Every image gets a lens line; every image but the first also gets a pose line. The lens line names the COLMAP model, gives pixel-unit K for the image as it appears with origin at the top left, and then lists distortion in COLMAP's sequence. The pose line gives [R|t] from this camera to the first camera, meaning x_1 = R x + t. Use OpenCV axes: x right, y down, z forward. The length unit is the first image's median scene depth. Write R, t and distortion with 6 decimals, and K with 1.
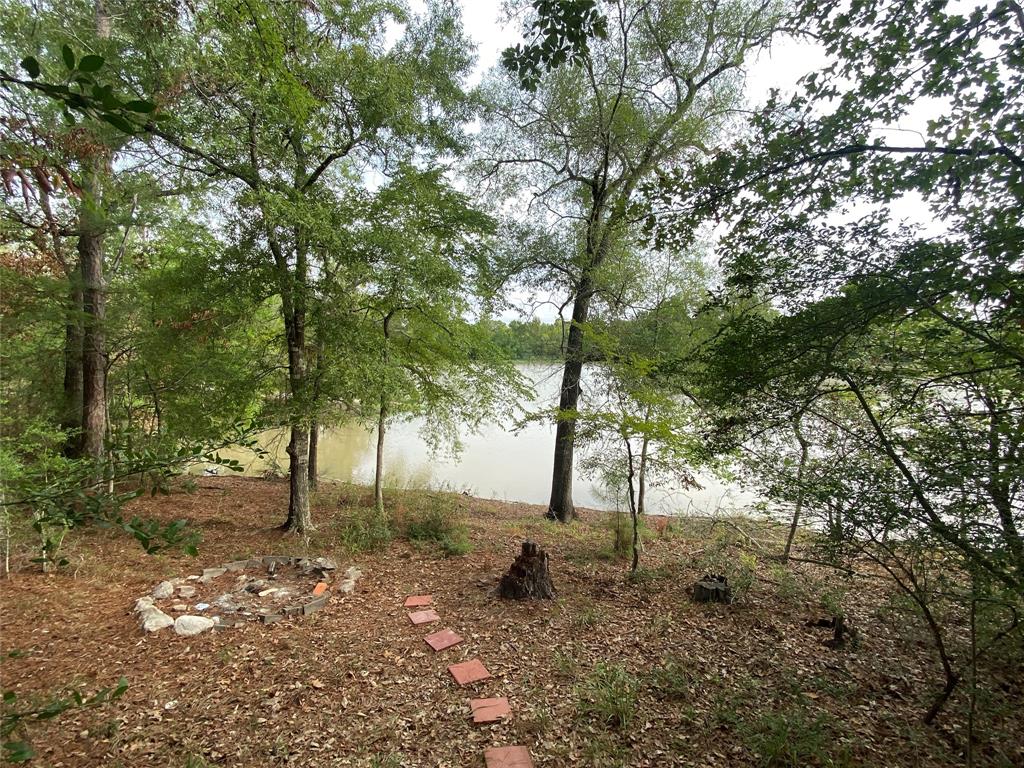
lens RADIAL K [[476.5, 0, 515.1], [0, 476.5, 385.4], [0, 0, 1]] dist [0.001273, 0.000020]
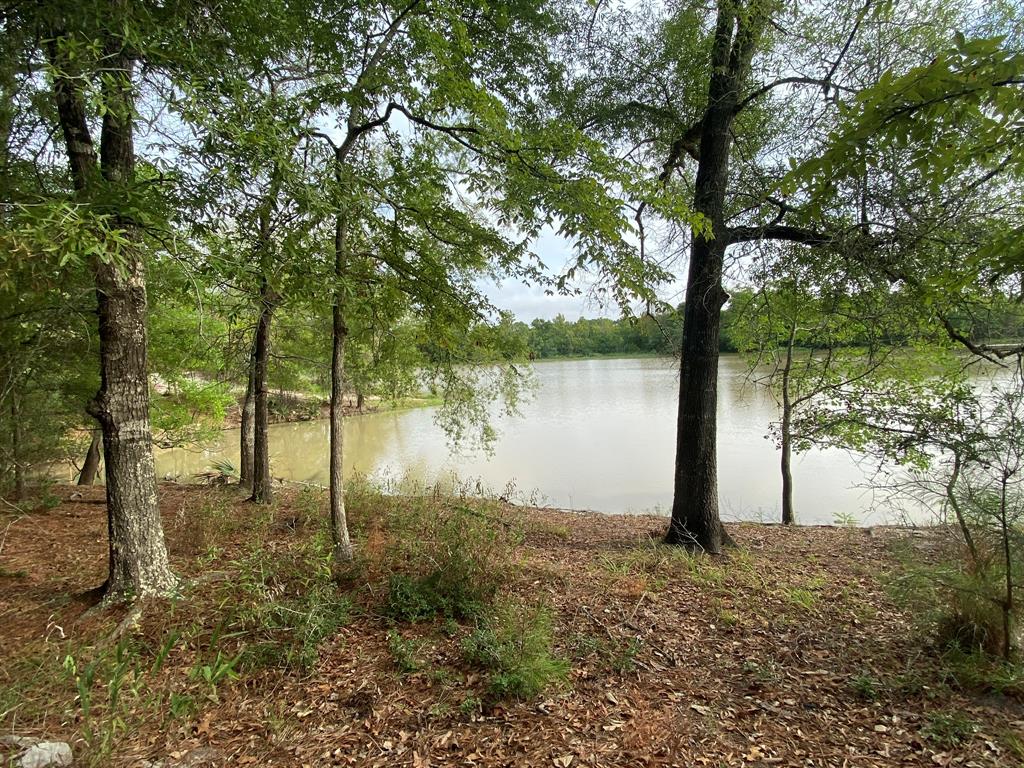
lens RADIAL K [[476.5, 0, 509.4], [0, 476.5, 382.6], [0, 0, 1]] dist [0.001273, 0.000020]
pose [[0.997210, -0.042631, -0.061276, -0.062000], [0.041810, 0.999019, -0.014620, 0.093494], [0.061839, 0.012017, 0.998014, 0.424536]]
